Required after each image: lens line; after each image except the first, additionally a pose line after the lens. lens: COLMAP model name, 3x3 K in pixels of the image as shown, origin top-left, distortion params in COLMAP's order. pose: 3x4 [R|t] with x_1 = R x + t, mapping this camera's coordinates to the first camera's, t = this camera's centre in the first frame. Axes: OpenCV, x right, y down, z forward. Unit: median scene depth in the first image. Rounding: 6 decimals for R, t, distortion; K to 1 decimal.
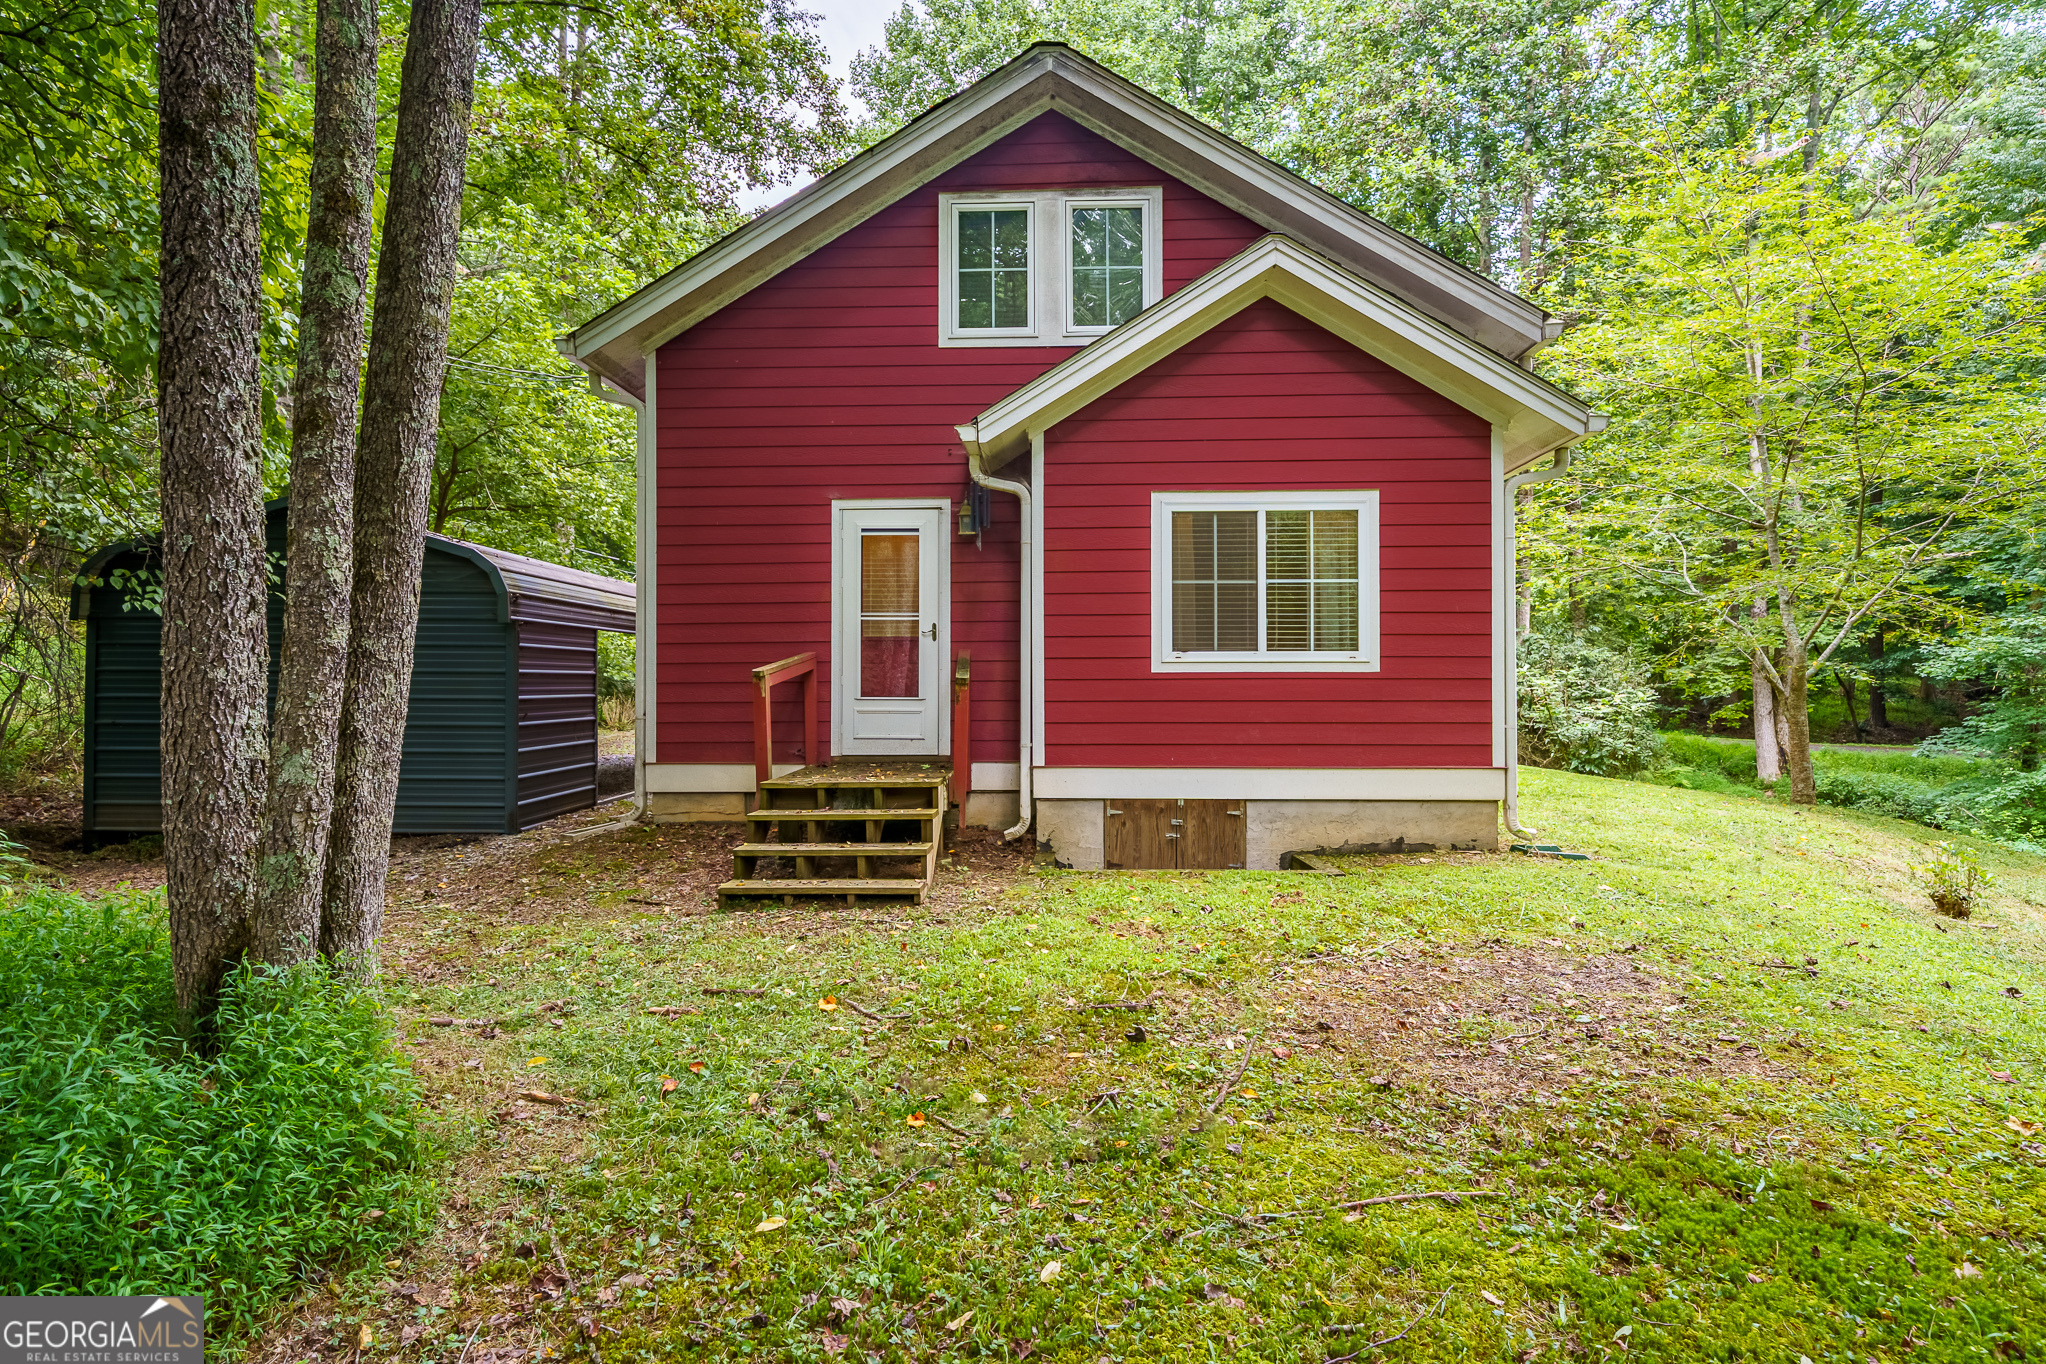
lens RADIAL K [[1011.7, 0, 1020.0], [0, 1011.7, 687.8], [0, 0, 1]] dist [-0.000516, -0.000667]
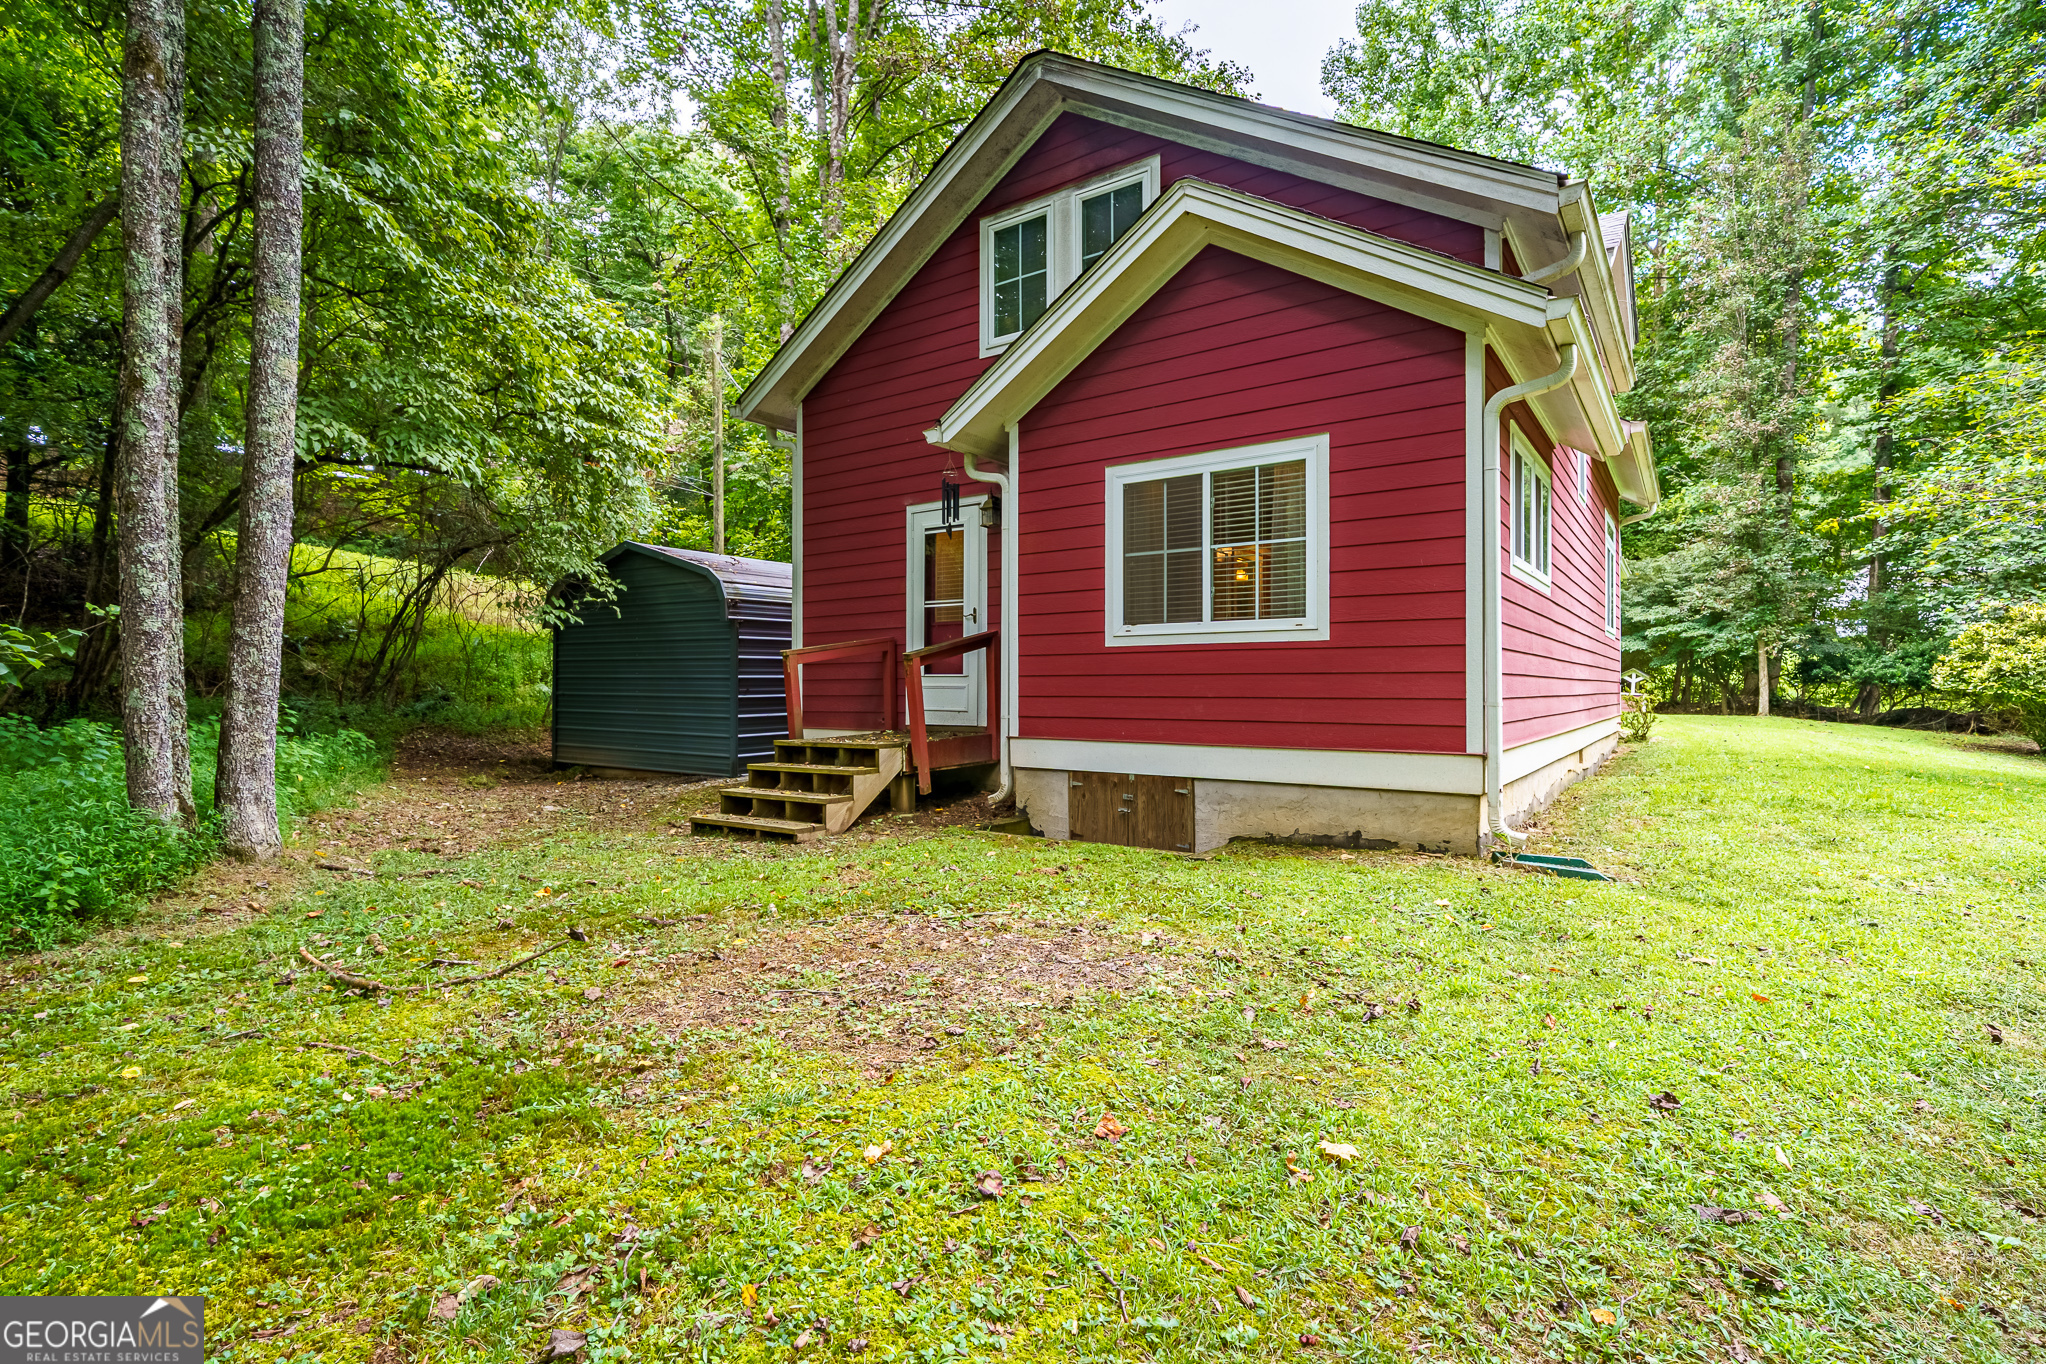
lens RADIAL K [[959.3, 0, 1023.0], [0, 959.3, 682.0], [0, 0, 1]] dist [0.001147, 0.000512]
pose [[0.841126, -0.002407, -0.540835, 0.576760], [0.002526, 0.999997, -0.000522, 0.020197], [0.540834, -0.000927, 0.841129, 0.153898]]
